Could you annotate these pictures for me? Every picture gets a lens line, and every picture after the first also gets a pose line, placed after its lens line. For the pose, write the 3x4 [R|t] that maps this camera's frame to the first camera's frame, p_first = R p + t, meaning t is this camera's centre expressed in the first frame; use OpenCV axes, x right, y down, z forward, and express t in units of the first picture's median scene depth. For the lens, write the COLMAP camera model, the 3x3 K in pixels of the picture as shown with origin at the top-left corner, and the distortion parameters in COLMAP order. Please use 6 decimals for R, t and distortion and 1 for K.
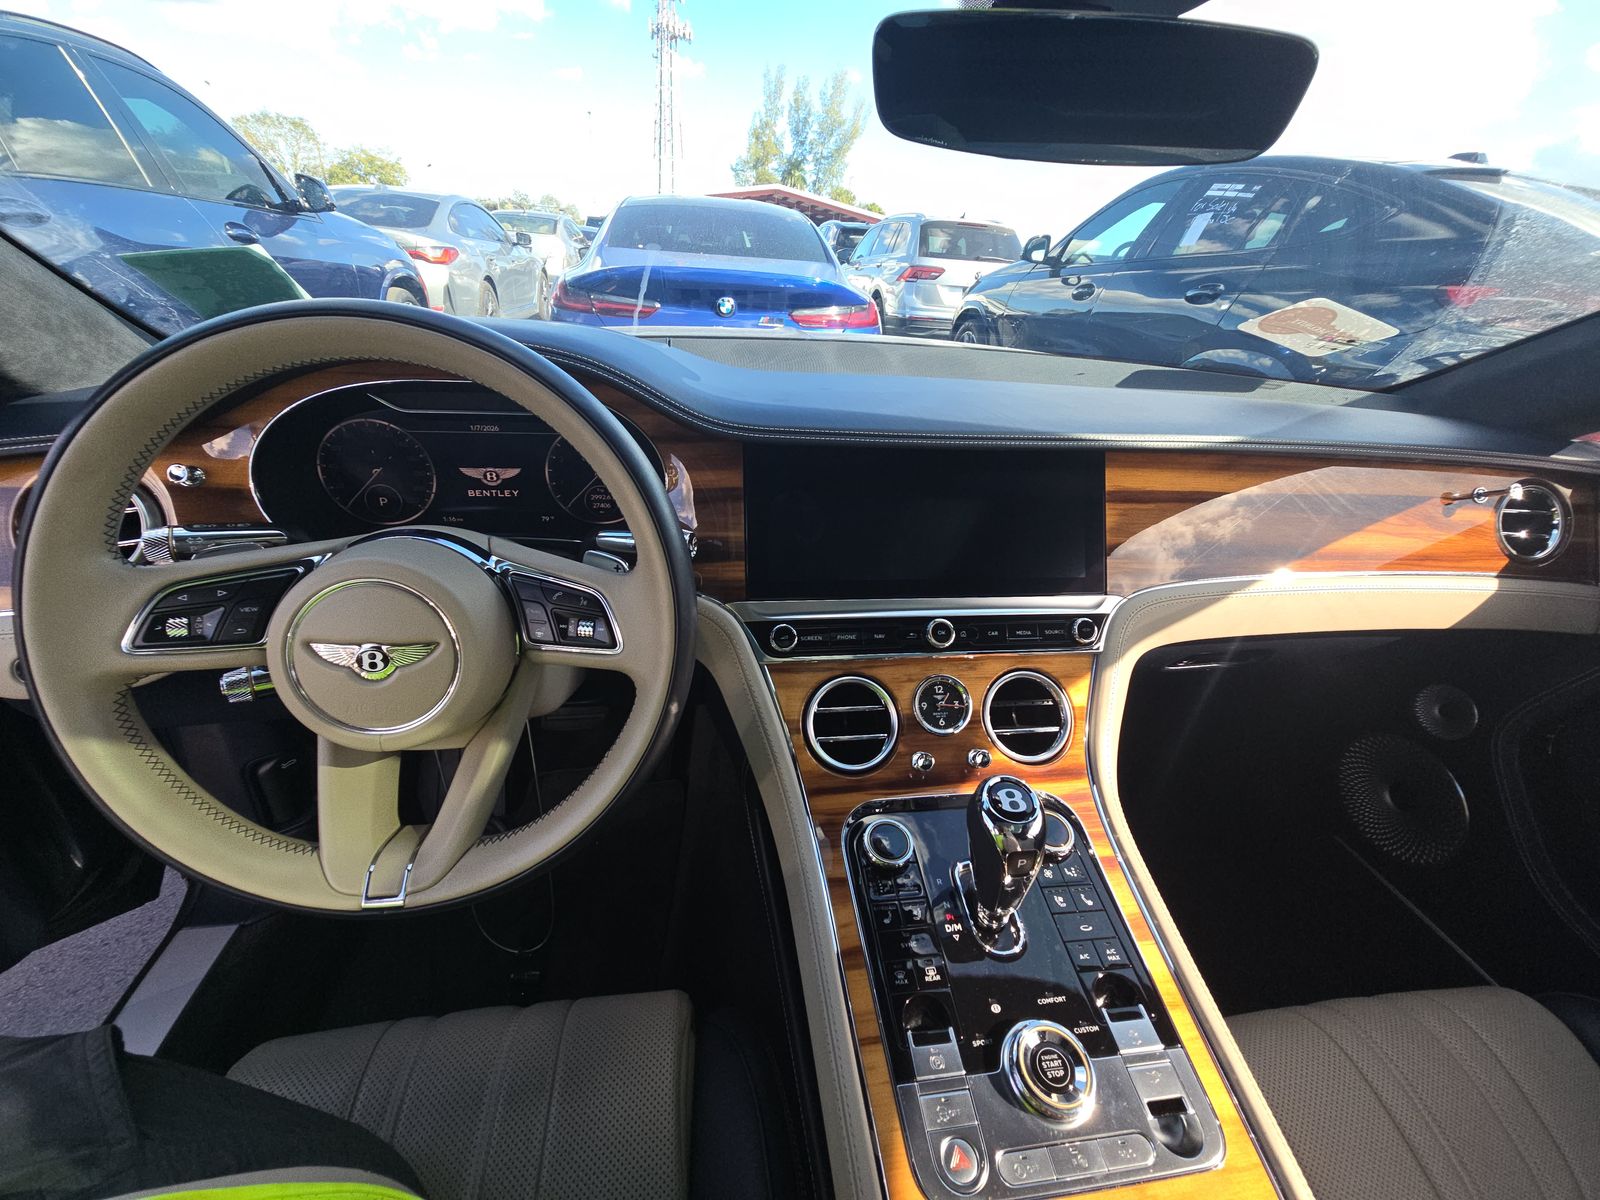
lens RADIAL K [[646.7, 0, 794.8], [0, 646.7, 596.8], [0, 0, 1]] dist [0.019802, -0.013322]
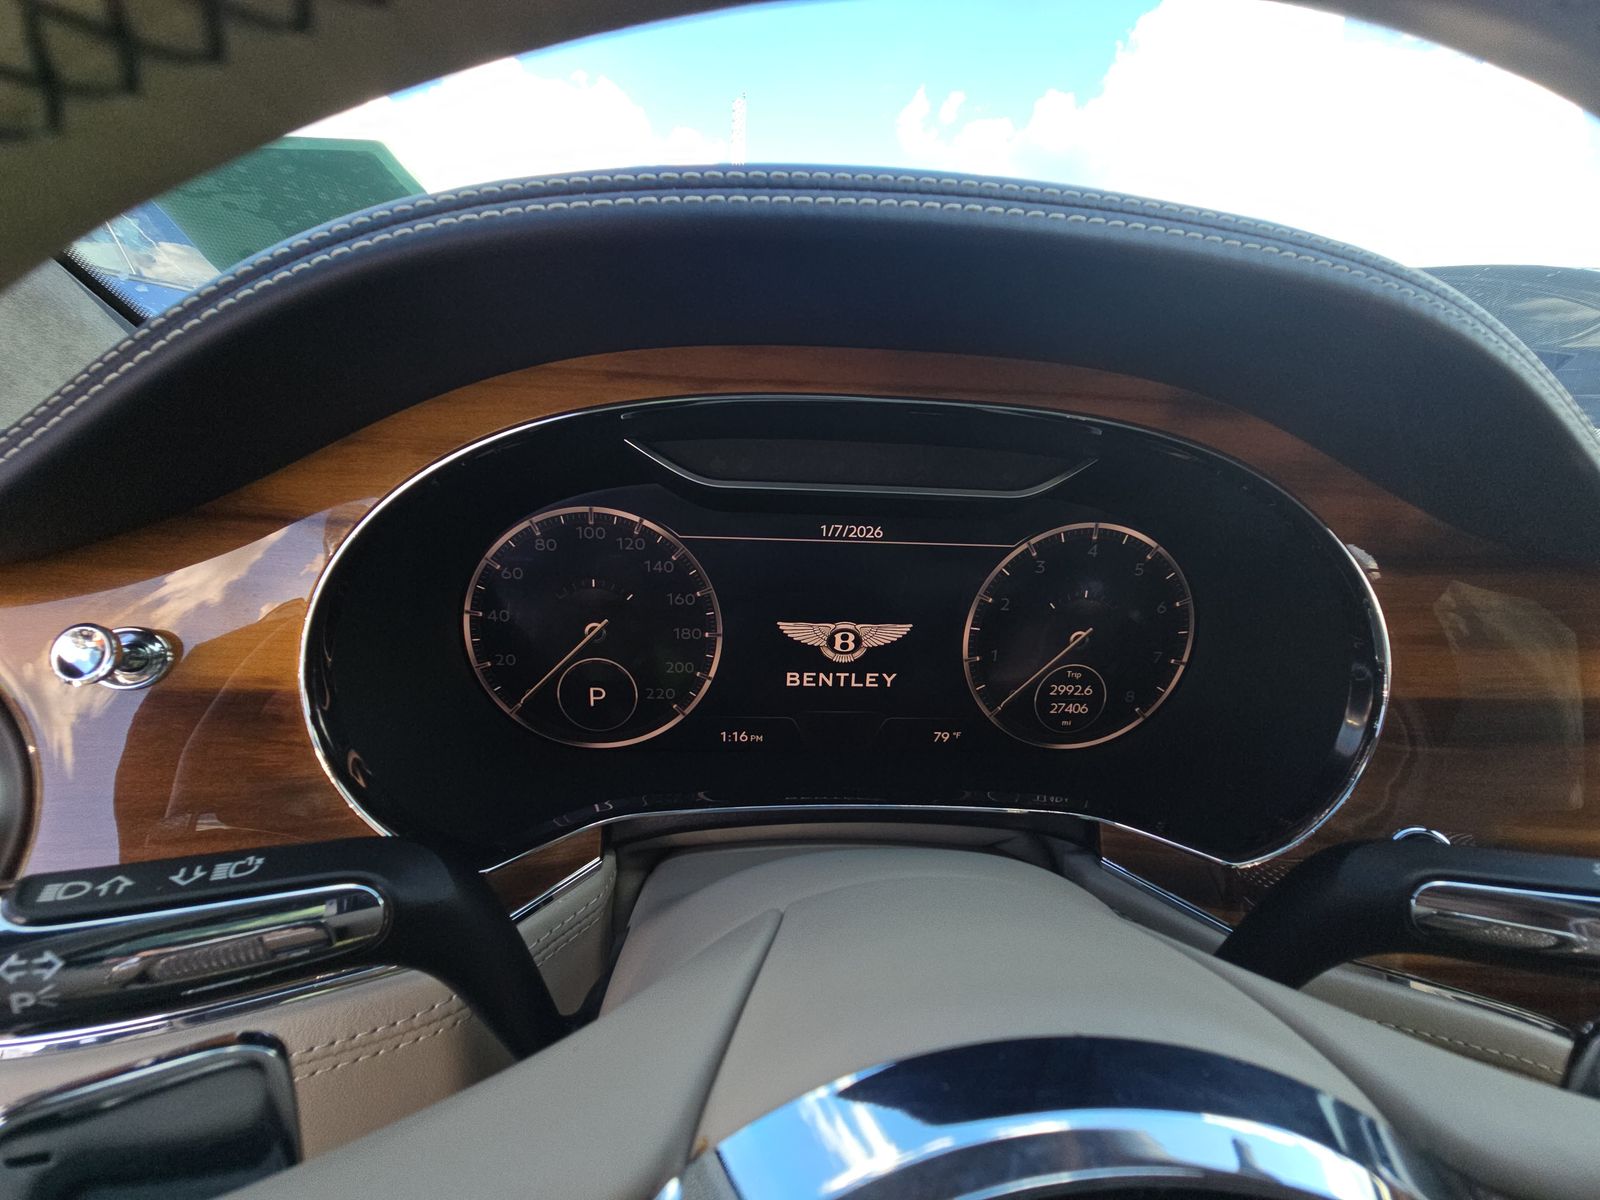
lens RADIAL K [[653.9, 0, 800.0], [0, 653.9, 600.0], [0, 0, 1]] dist [-0.001396, -0.000191]
pose [[0.997464, 0.016737, -0.069177, -0.603768], [-0.028433, 0.984736, -0.171718, -0.178141], [0.065247, 0.173249, 0.982714, 0.738934]]
